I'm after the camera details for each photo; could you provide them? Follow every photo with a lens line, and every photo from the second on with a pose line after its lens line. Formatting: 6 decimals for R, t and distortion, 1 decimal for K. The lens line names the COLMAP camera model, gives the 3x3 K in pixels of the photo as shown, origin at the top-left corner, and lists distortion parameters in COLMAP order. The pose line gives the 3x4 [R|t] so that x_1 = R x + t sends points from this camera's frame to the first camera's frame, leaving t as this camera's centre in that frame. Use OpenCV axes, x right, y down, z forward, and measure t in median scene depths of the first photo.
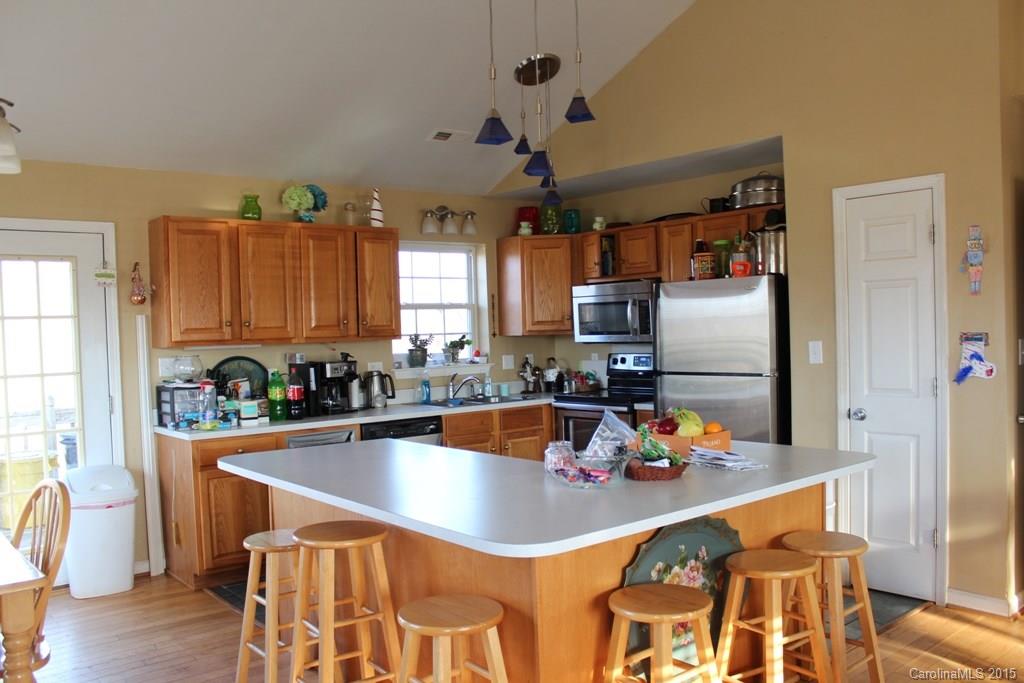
lens RADIAL K [[872.4, 0, 512.0], [0, 872.4, 341.5], [0, 0, 1]] dist [0.000135, 0.000710]
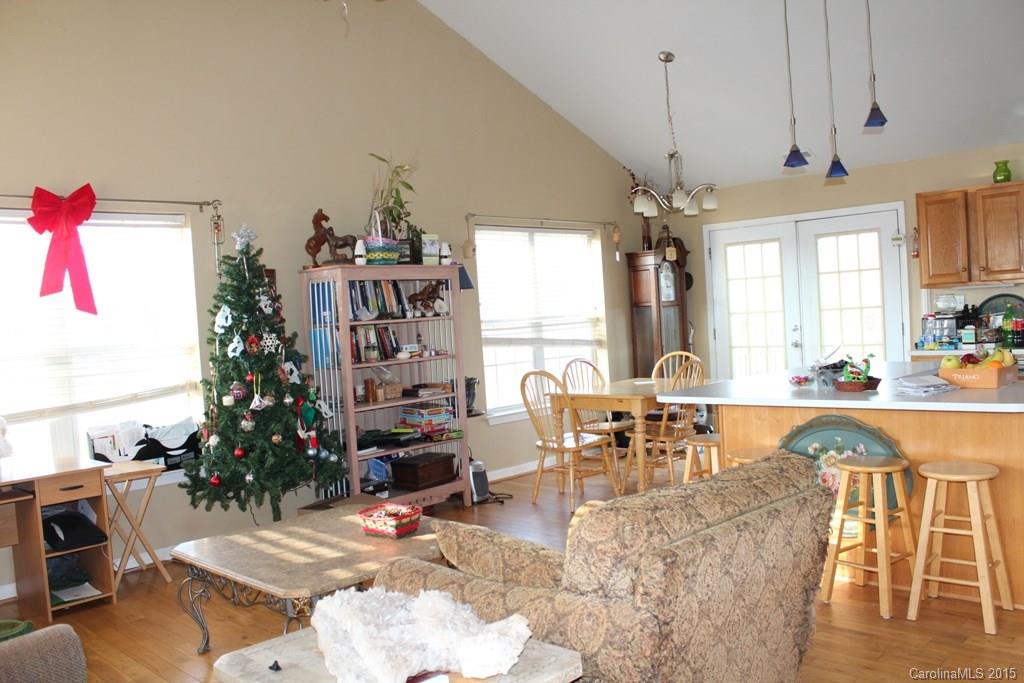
lens RADIAL K [[872.4, 0, 512.0], [0, 872.4, 341.5], [0, 0, 1]] dist [0.000135, 0.000710]
pose [[0.104056, 0.057853, -0.992887, 0.928120], [0.031946, 0.997597, 0.061475, -0.015235], [0.994058, -0.038116, 0.101958, 0.204241]]
